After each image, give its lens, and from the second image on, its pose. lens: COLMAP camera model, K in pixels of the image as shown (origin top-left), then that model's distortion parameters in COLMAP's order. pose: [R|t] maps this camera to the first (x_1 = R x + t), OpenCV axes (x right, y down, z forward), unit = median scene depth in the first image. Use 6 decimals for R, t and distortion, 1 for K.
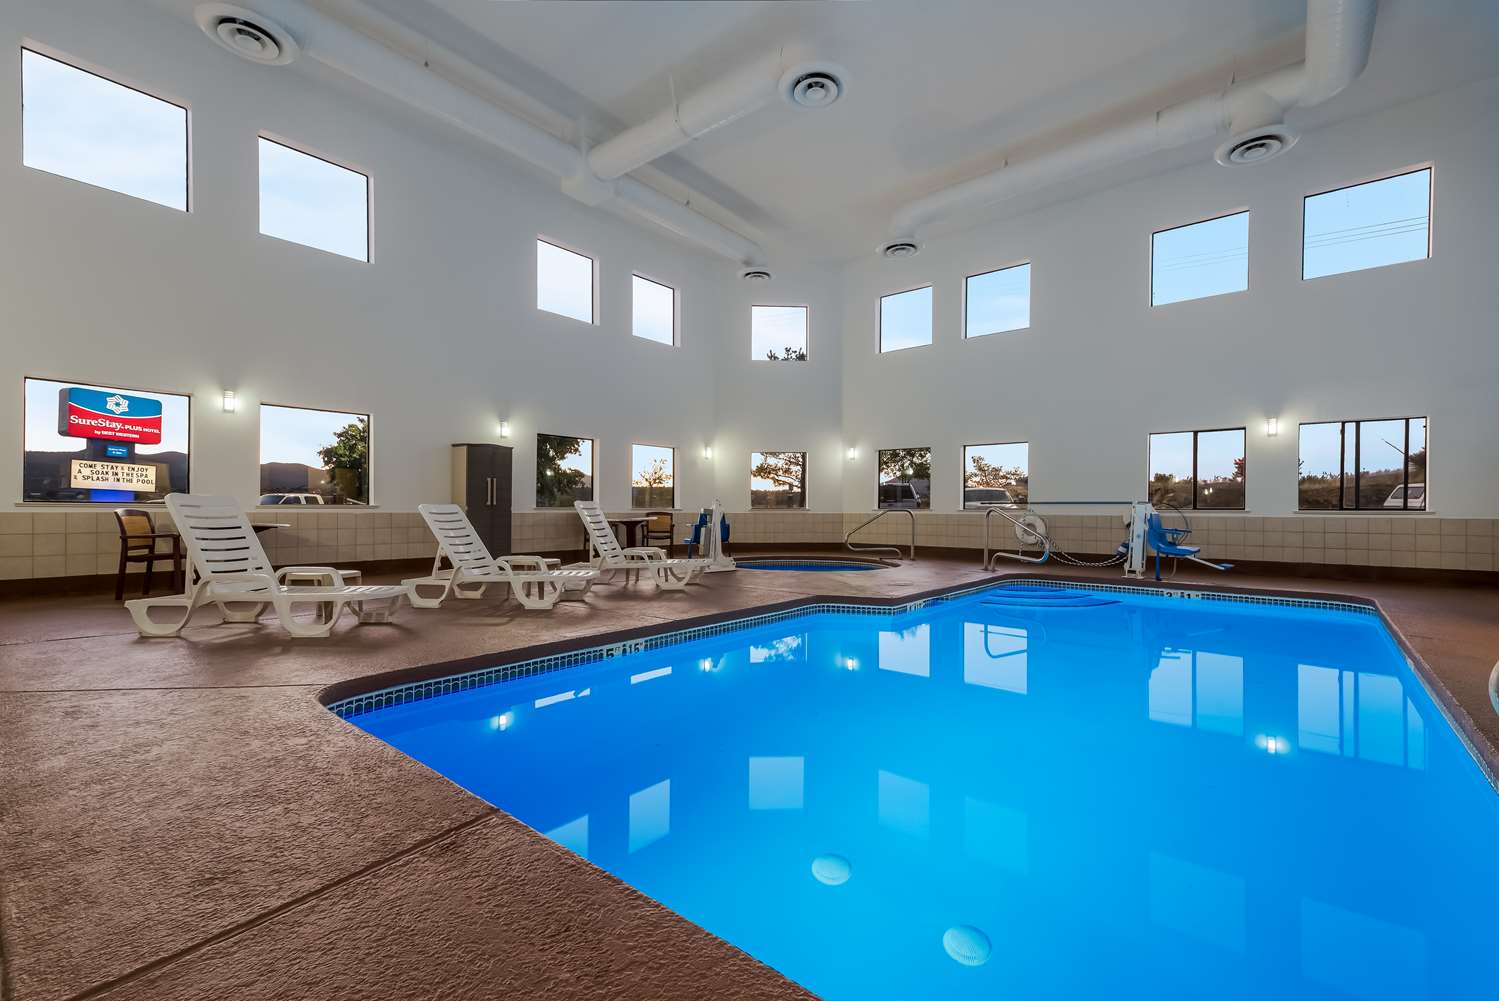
lens RADIAL K [[655.3, 0, 751.0], [0, 655.3, 509.8], [0, 0, 1]] dist [0.000810, 0.000345]
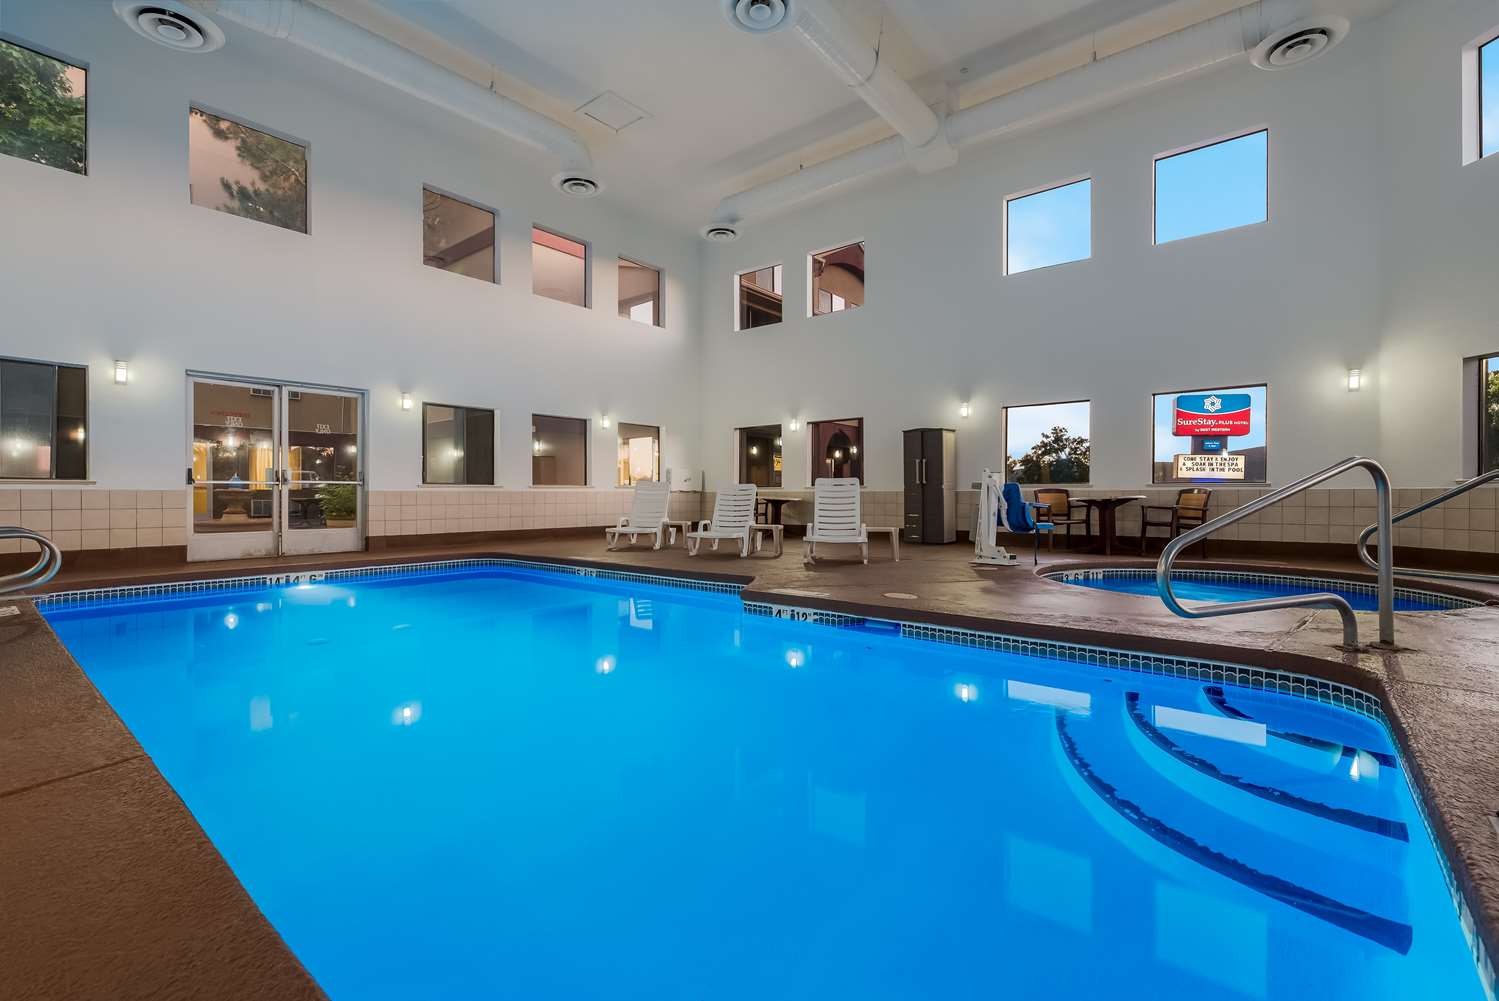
lens RADIAL K [[655.3, 0, 748.2], [0, 655.3, 497.3], [0, 0, 1]] dist [0.000810, 0.000345]
pose [[0.010198, -0.001778, -0.999946, 0.176516], [0.001133, 0.999998, -0.001766, 0.004405], [0.999947, -0.001115, 0.010200, 0.175230]]
